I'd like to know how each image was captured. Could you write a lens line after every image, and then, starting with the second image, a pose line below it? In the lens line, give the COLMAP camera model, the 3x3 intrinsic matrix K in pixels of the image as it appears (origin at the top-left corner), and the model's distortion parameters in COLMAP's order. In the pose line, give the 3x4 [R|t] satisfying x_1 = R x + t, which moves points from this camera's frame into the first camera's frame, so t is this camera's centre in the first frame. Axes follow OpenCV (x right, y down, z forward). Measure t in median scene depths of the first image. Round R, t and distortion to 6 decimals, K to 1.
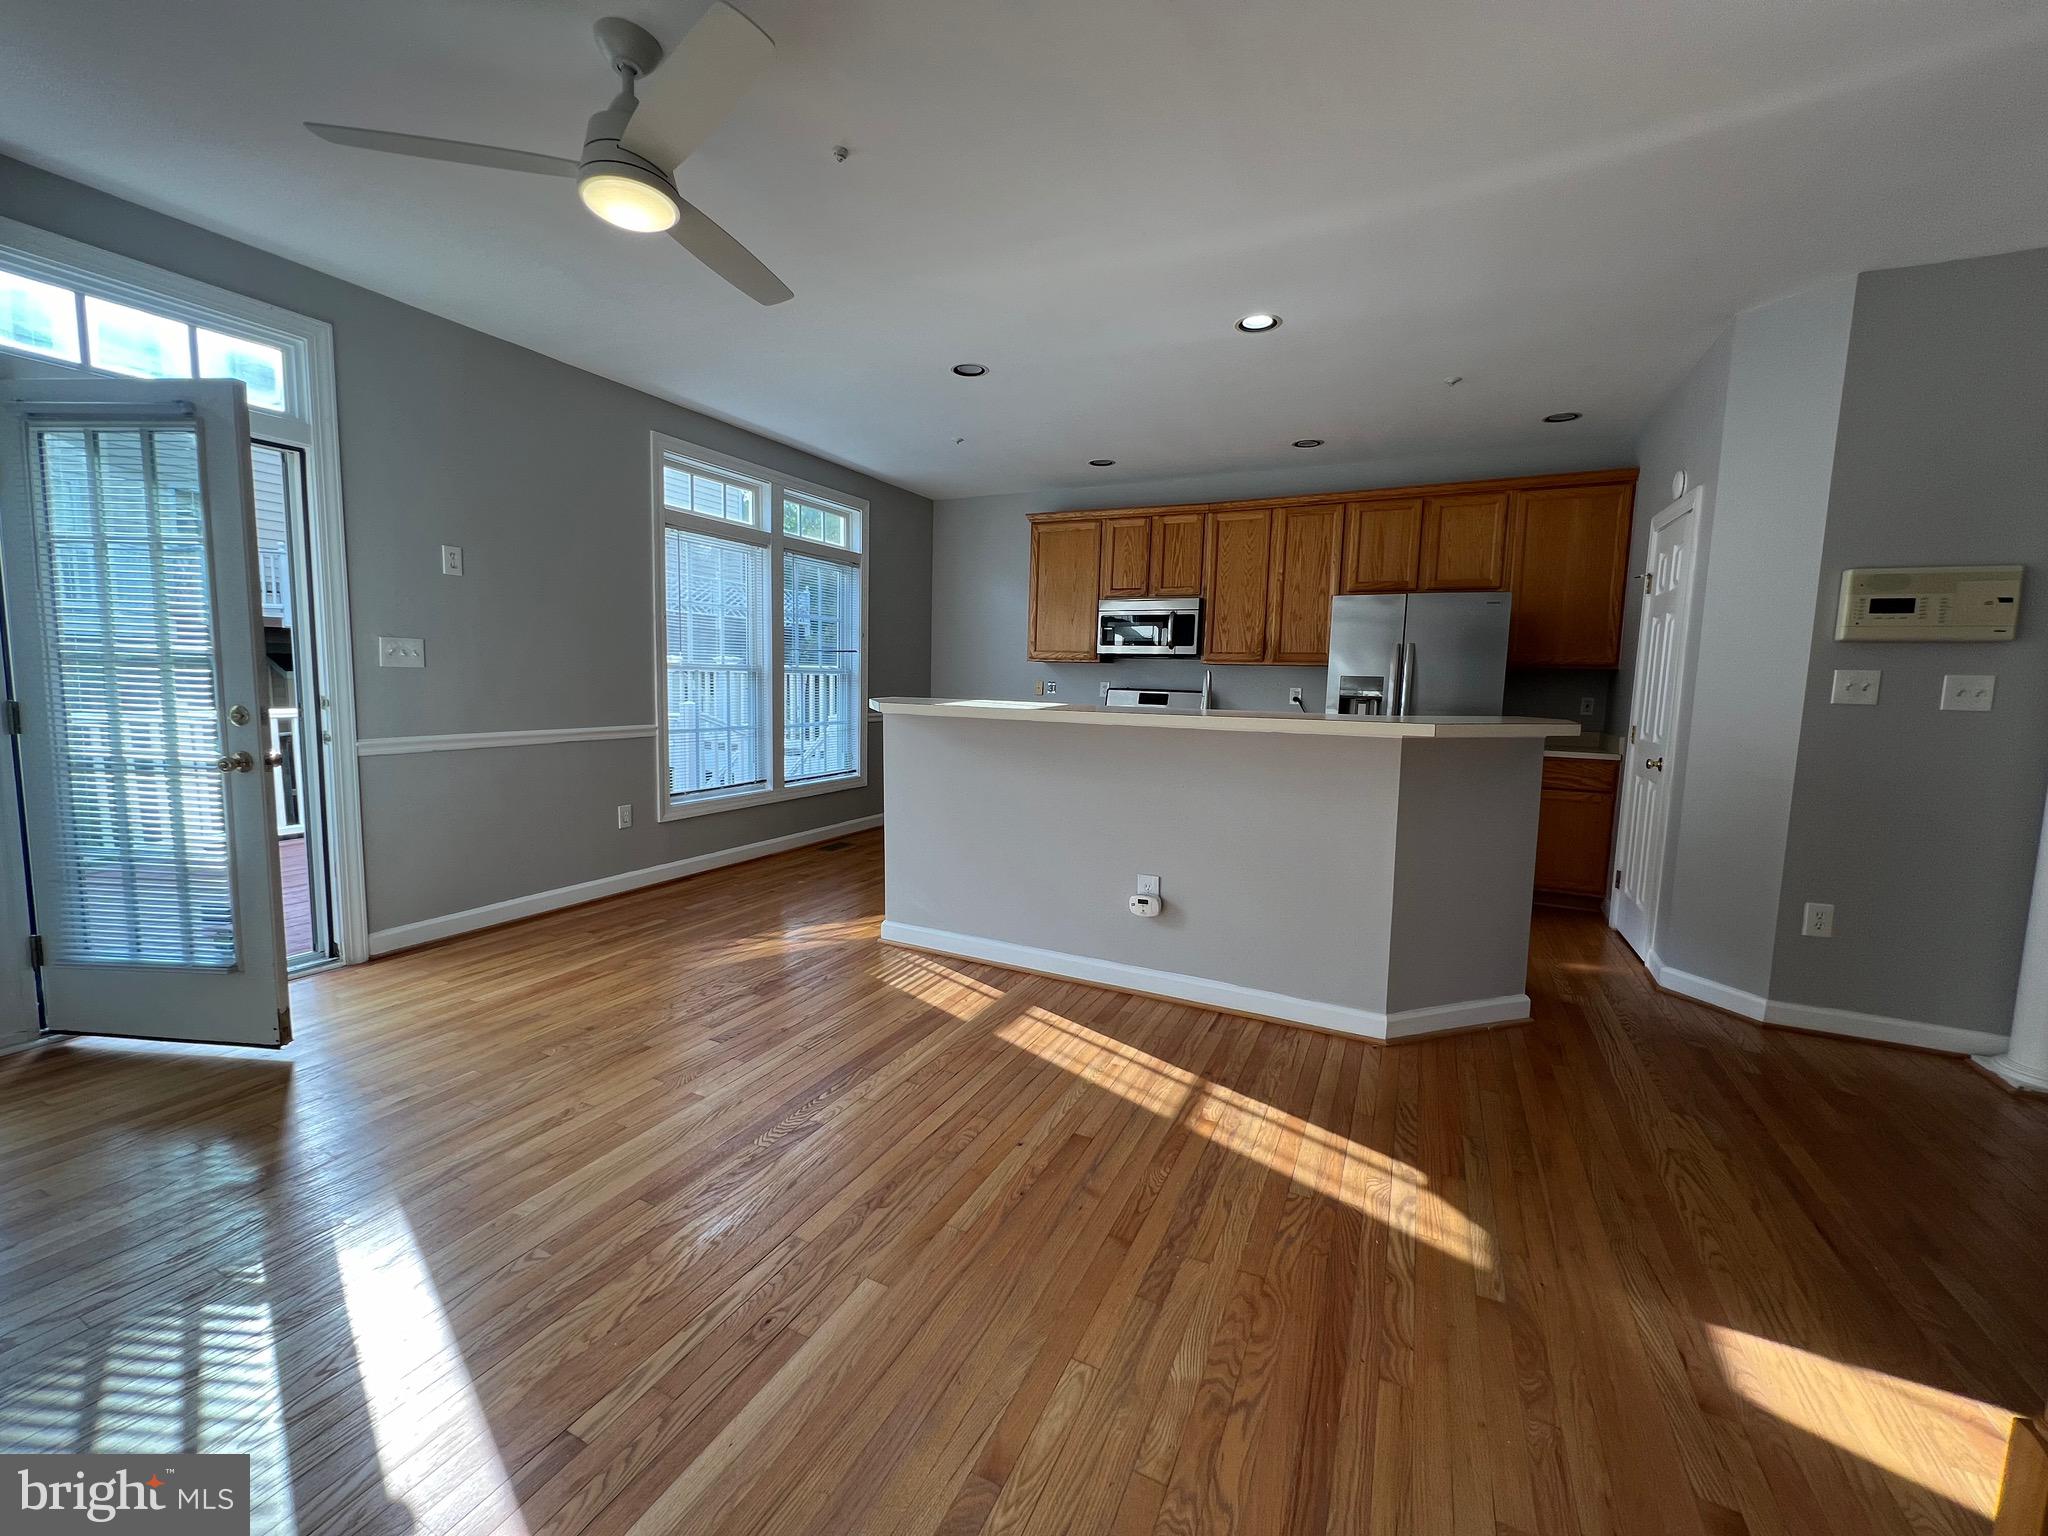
lens RADIAL K [[821.0, 0, 1014.5], [0, 821.0, 763.5], [0, 0, 1]] dist [-0.001886, 0.000747]
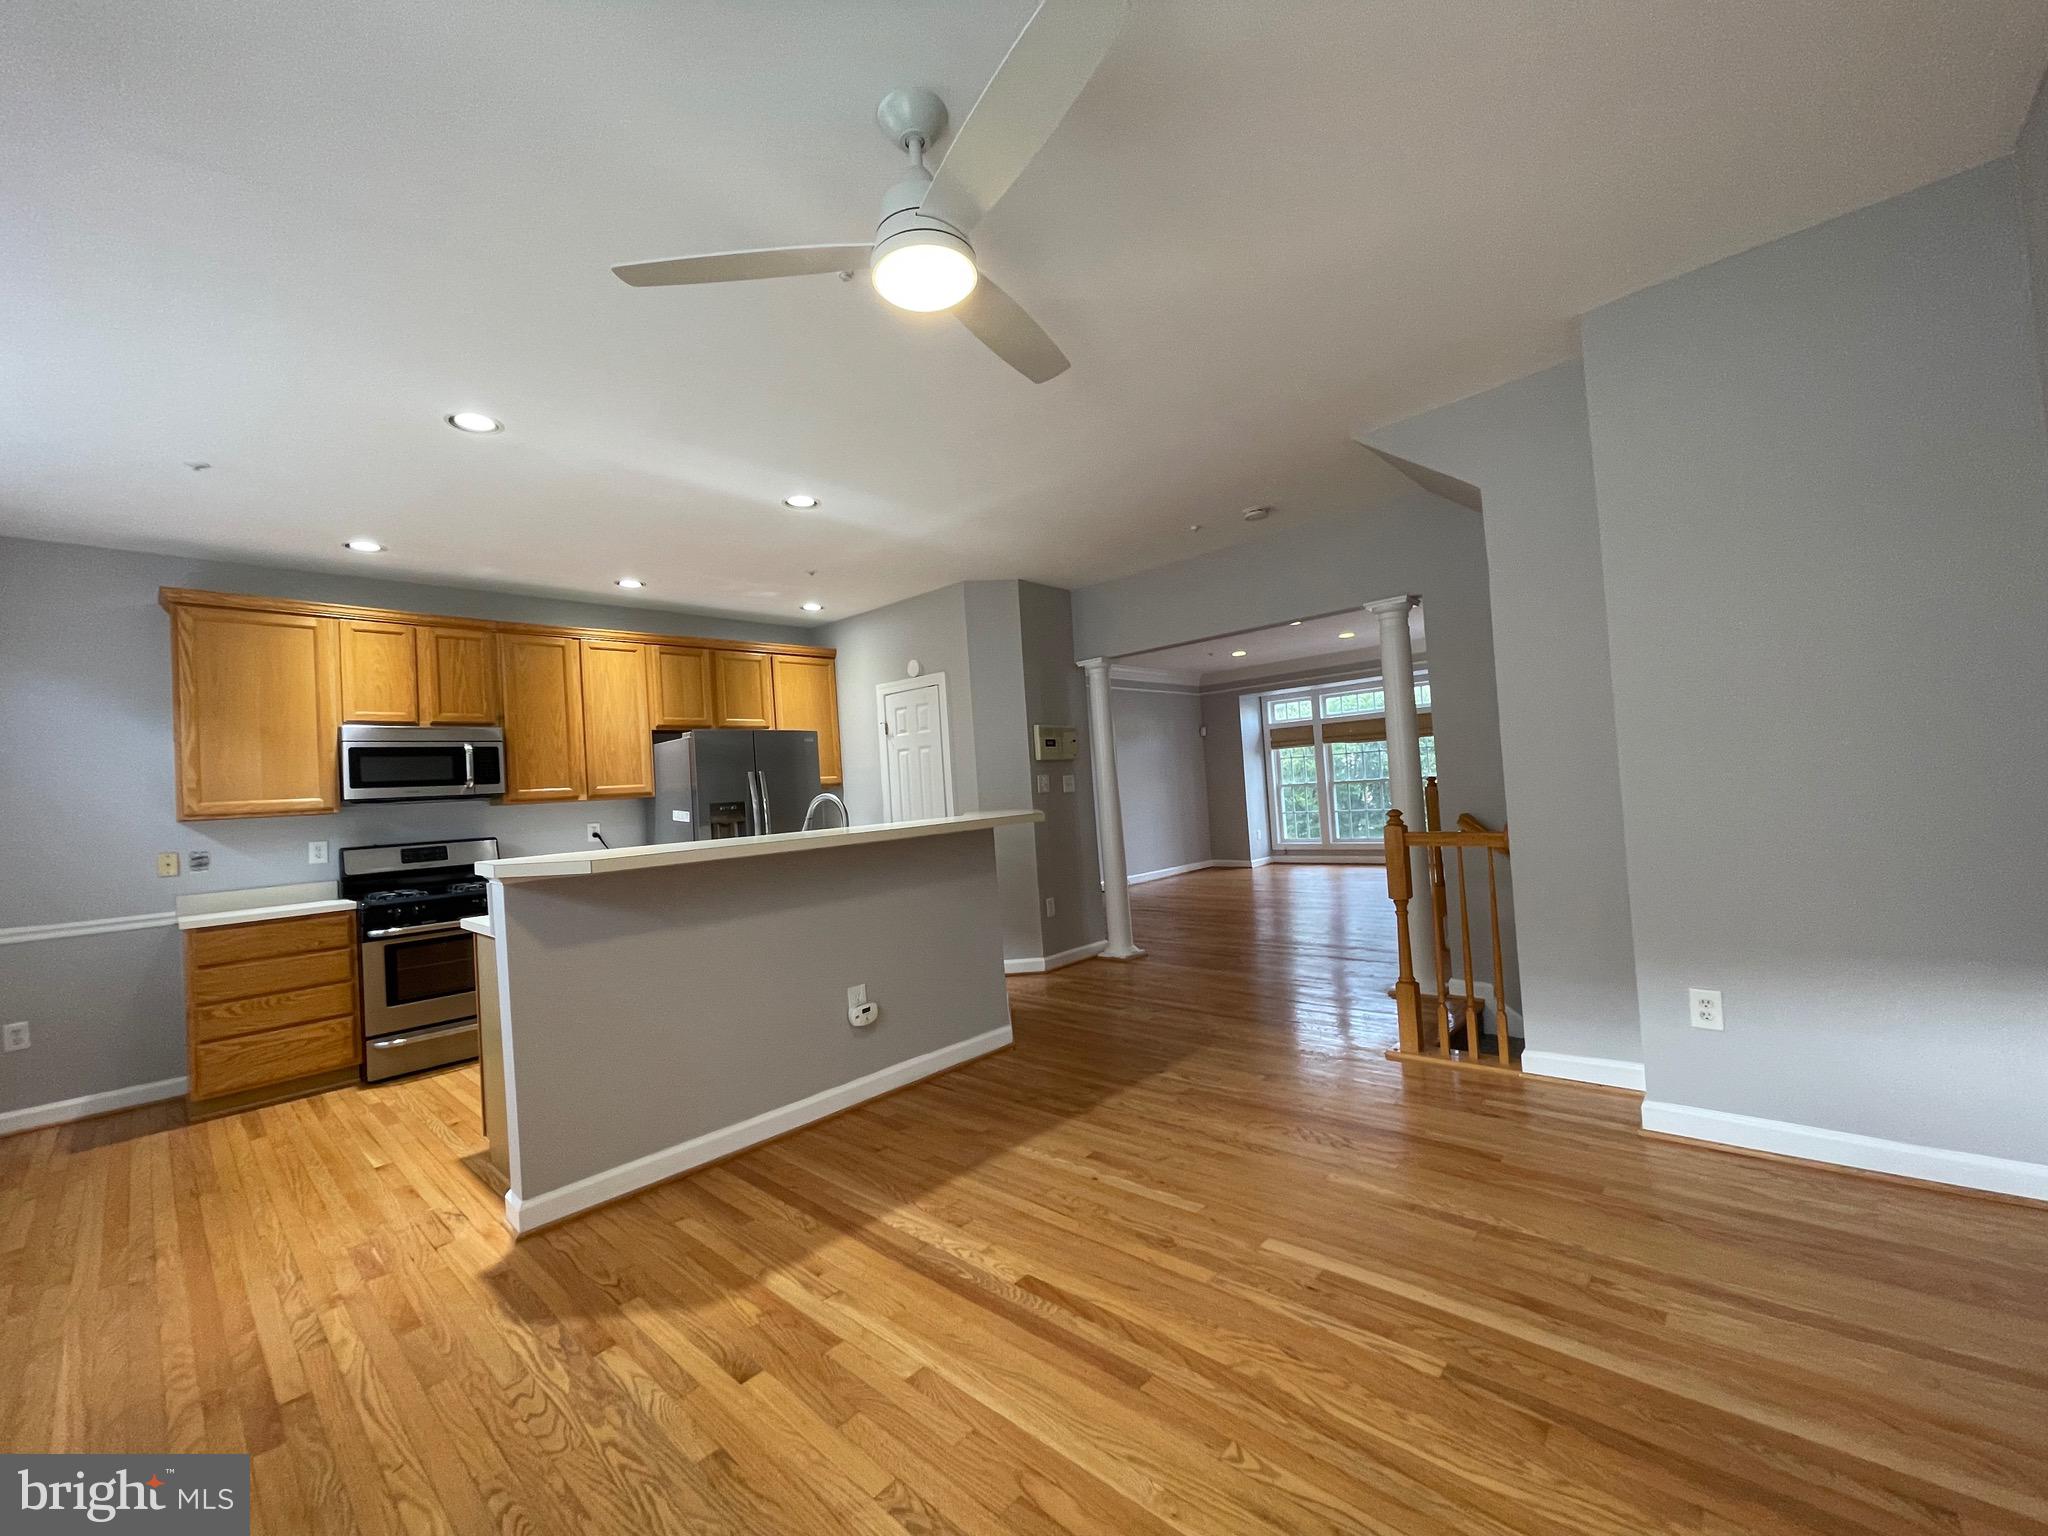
lens RADIAL K [[821.4, 0, 1025.3], [0, 821.4, 768.6], [0, 0, 1]] dist [-0.000898, -0.000078]
pose [[0.279607, -0.018871, 0.959929, -0.760129], [0.173195, 0.984397, -0.031096, -0.066973], [-0.944364, 0.174949, 0.278513, 0.433558]]
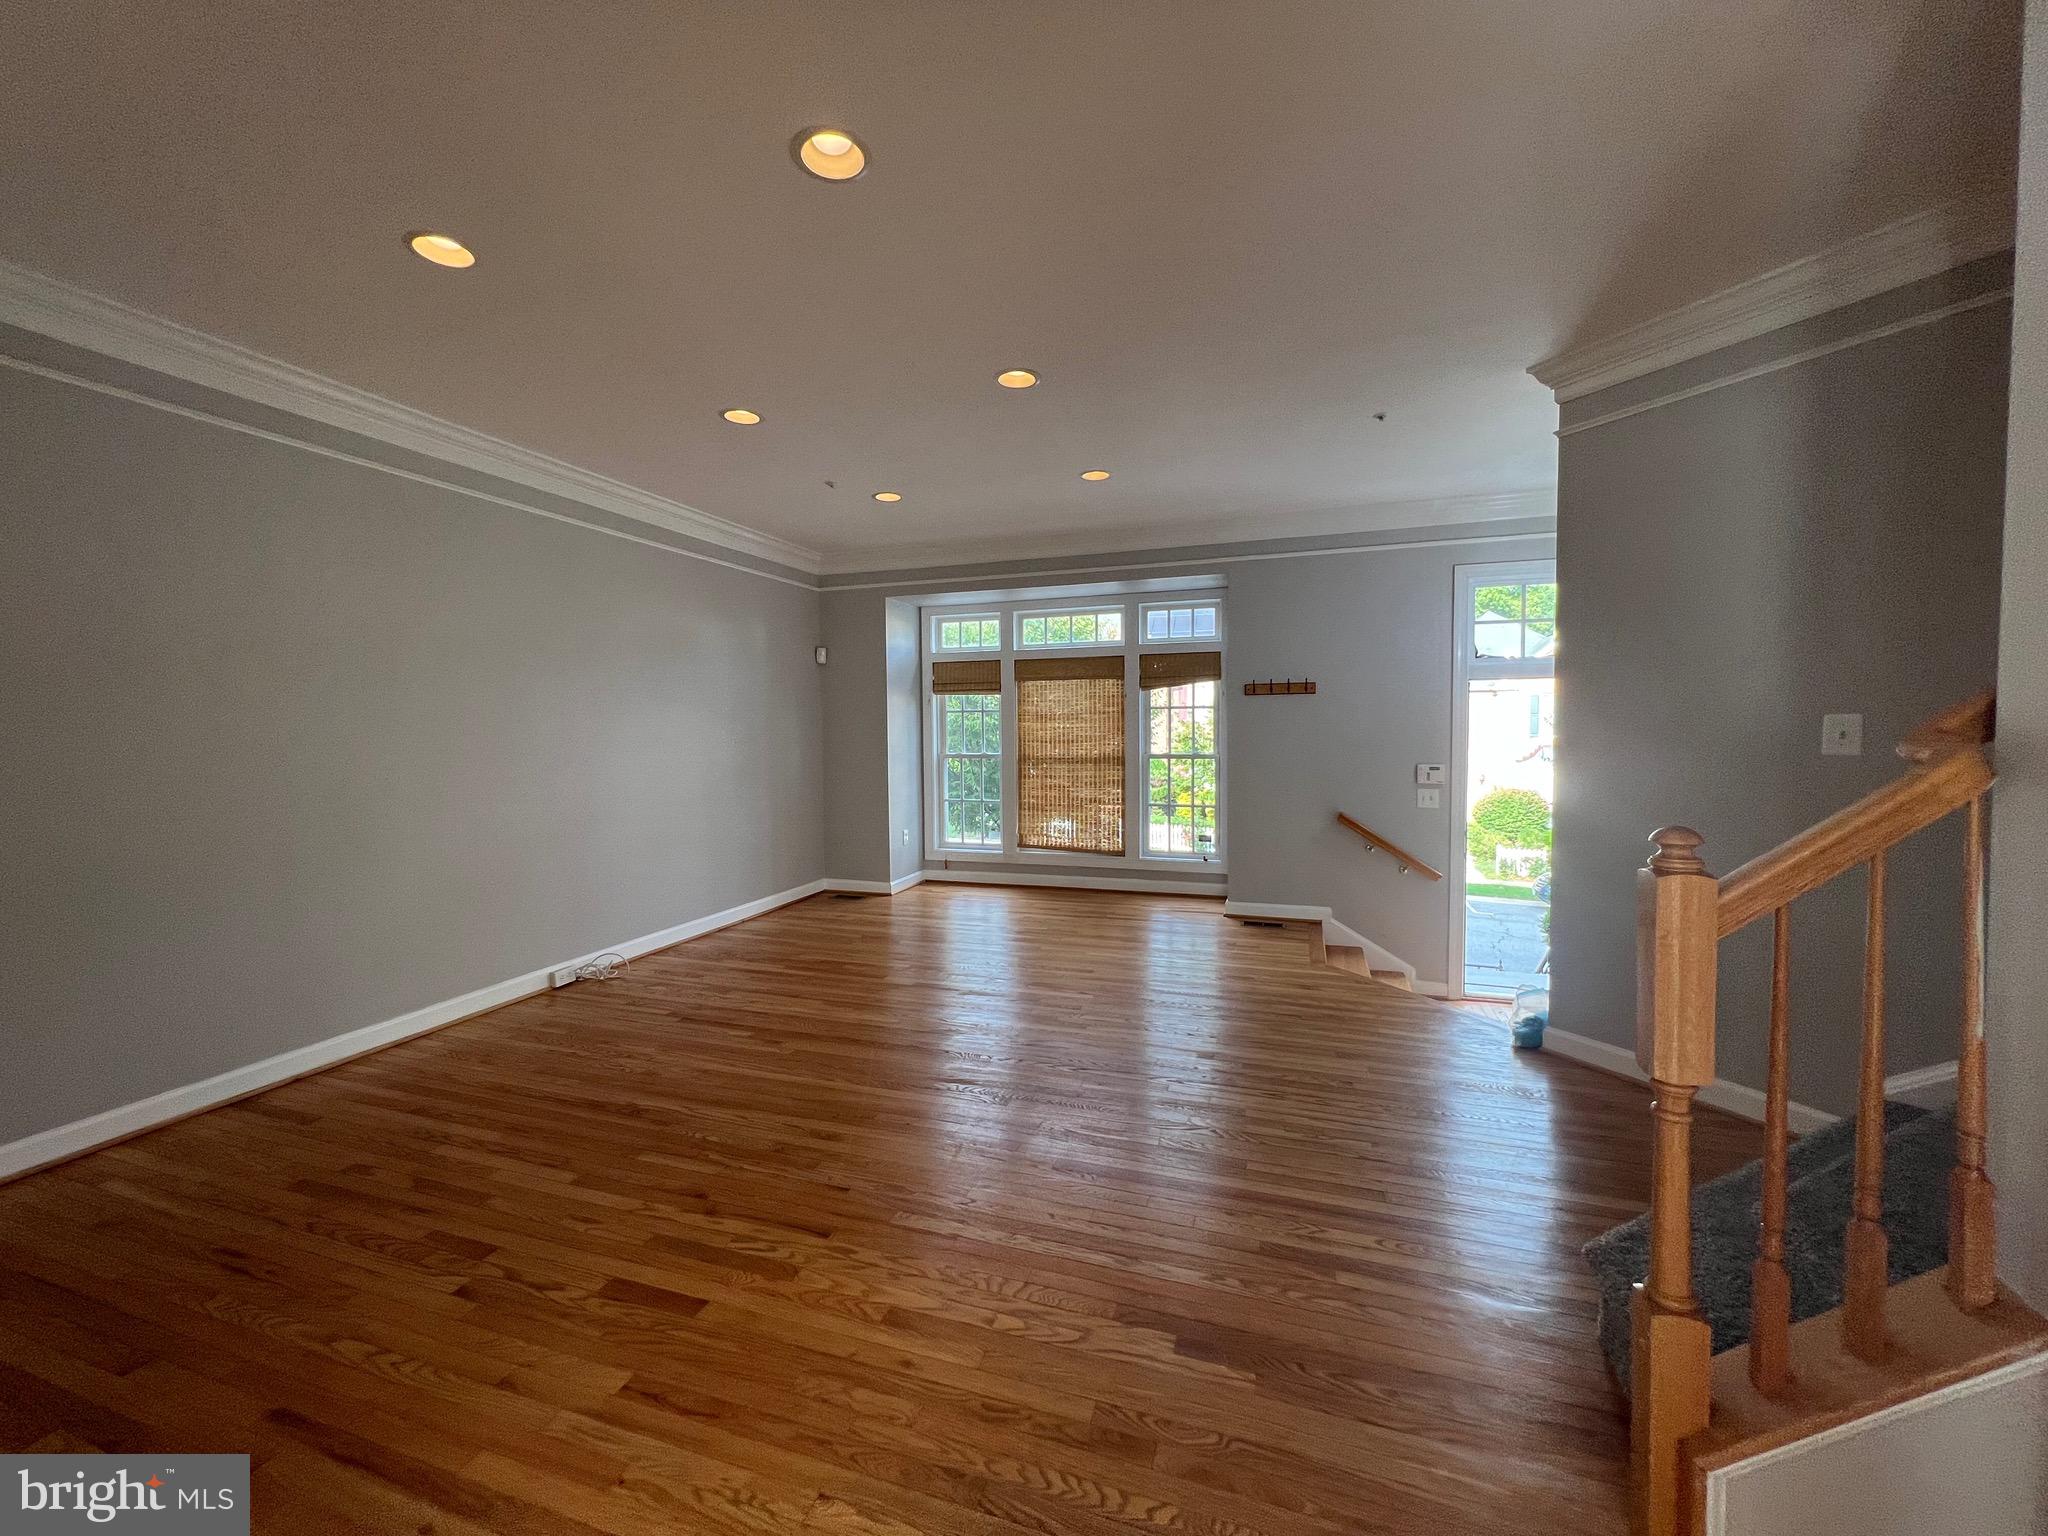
lens RADIAL K [[821.0, 0, 1010.2], [0, 821.0, 755.7], [0, 0, 1]] dist [-0.001886, 0.000747]
pose [[-0.120224, -0.065121, 0.990609, 0.781788], [0.111458, 0.990652, 0.078651, -0.062685], [-0.986470, 0.119867, -0.111842, 0.461287]]
